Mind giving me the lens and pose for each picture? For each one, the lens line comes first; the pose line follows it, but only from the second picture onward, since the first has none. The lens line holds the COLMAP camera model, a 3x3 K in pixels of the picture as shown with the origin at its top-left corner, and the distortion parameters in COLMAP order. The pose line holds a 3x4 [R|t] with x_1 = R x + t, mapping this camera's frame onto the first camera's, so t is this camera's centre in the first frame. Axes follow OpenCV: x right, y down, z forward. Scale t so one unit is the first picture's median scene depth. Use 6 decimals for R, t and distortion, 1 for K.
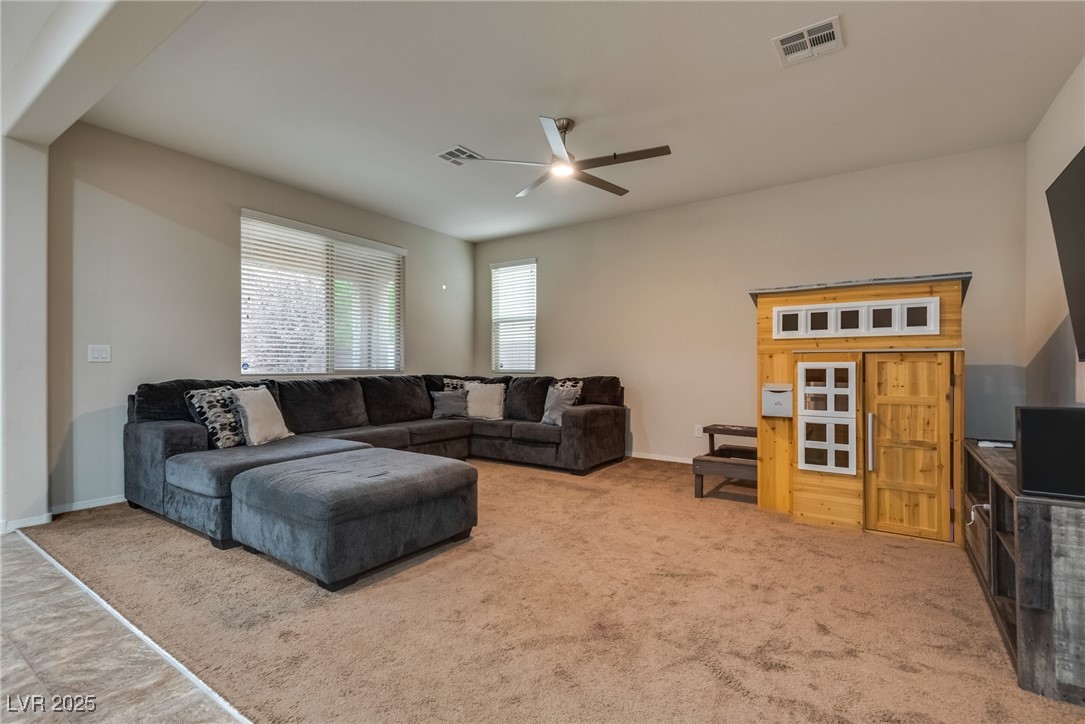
lens RADIAL K [[491.8, 0, 537.9], [0, 491.8, 368.0], [0, 0, 1]] dist [0.020481, -0.011160]
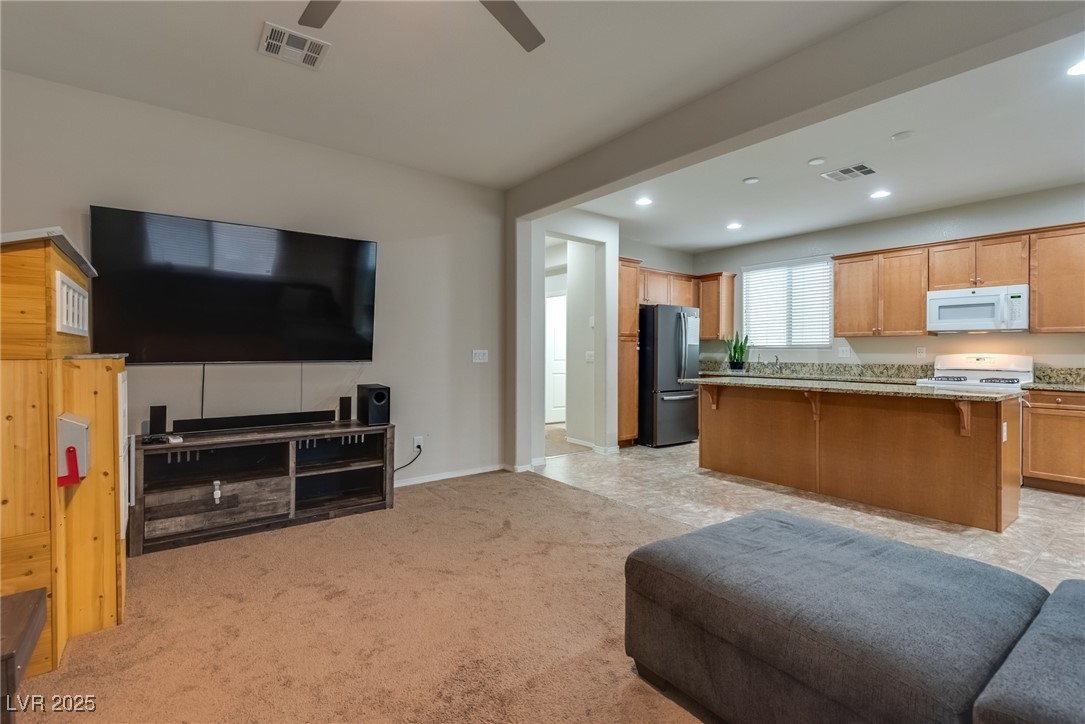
lens RADIAL K [[494.6, 0, 544.1], [0, 494.6, 352.1], [0, 0, 1]] dist [0.022681, -0.011857]
pose [[-0.951564, -0.008298, 0.307340, -0.188184], [-0.006981, 0.999961, 0.005382, -0.046025], [-0.307372, 0.002976, -0.951585, 1.404795]]
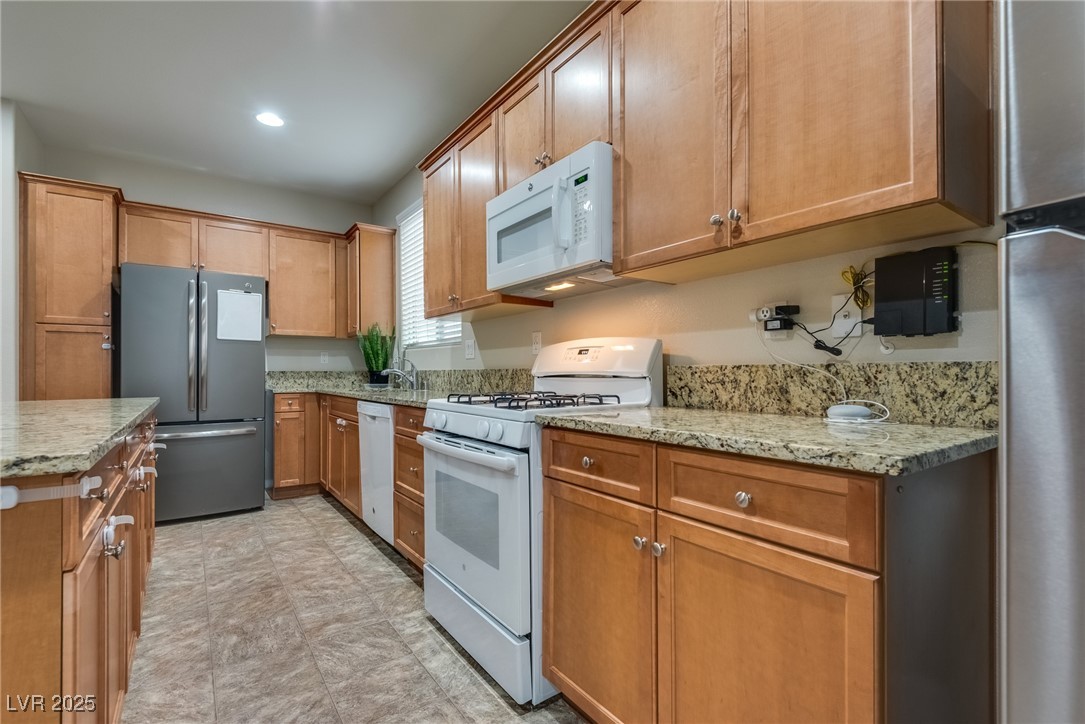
lens RADIAL K [[491.8, 0, 537.9], [0, 491.8, 368.0], [0, 0, 1]] dist [0.020481, -0.011160]
pose [[-0.938324, 0.005213, 0.345719, -1.140247], [0.004996, 0.999986, -0.001520, -0.002810], [-0.345722, 0.000301, -0.938337, 0.188877]]
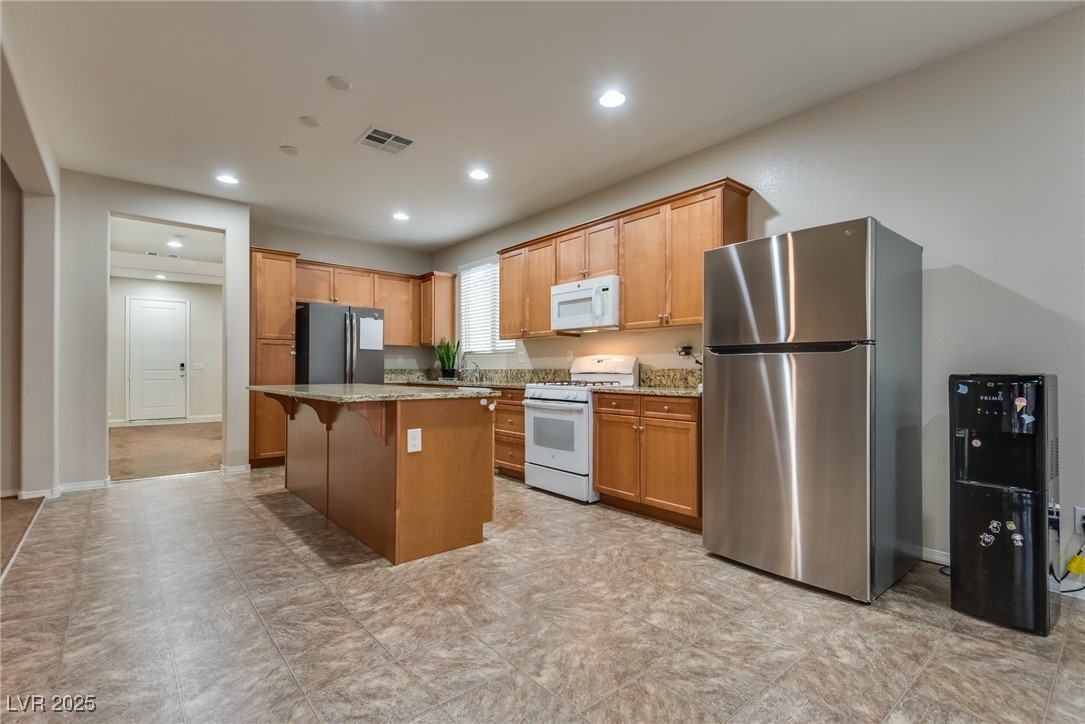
lens RADIAL K [[491.8, 0, 537.9], [0, 491.8, 368.0], [0, 0, 1]] dist [0.020481, -0.011160]
pose [[-0.964152, -0.002728, 0.265335, -1.166228], [-0.002163, 0.999995, 0.002421, -0.009627], [-0.265341, 0.001760, -0.964153, 0.898789]]
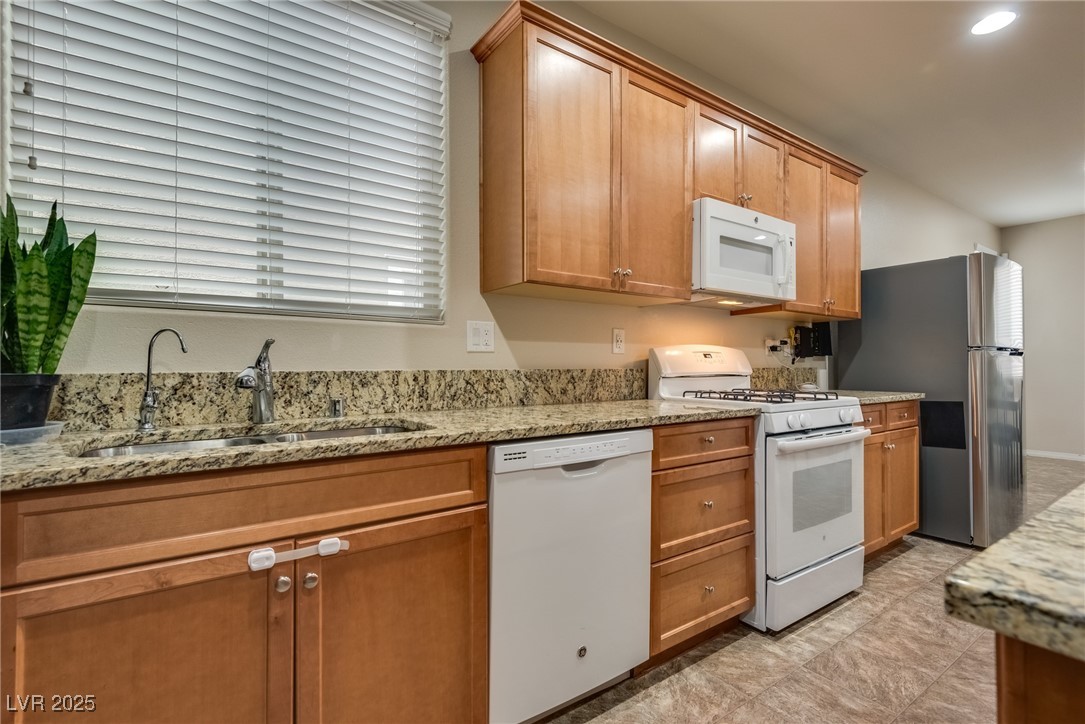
lens RADIAL K [[503.6, 0, 539.2], [0, 503.6, 356.0], [0, 0, 1]] dist [0.000660, -0.000206]
pose [[-0.347040, -0.017853, -0.937680, -0.139154], [-0.006705, 0.999840, -0.016555, -0.009010], [0.937826, 0.000541, -0.347105, -0.403931]]
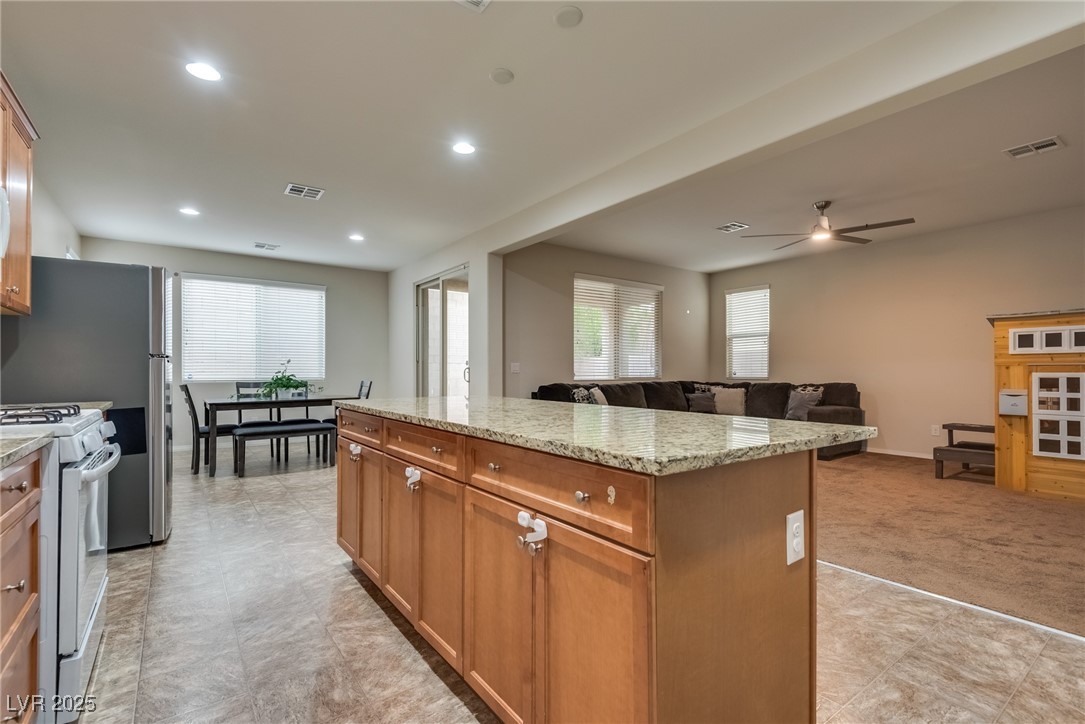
lens RADIAL K [[498.2, 0, 540.2], [0, 498.2, 369.6], [0, 0, 1]] dist [0.018429, -0.012378]
pose [[0.945065, -0.002926, -0.326870, -0.252792], [0.000113, 0.999963, -0.008625, -0.008287], [0.326883, 0.008114, 0.945030, -0.637287]]
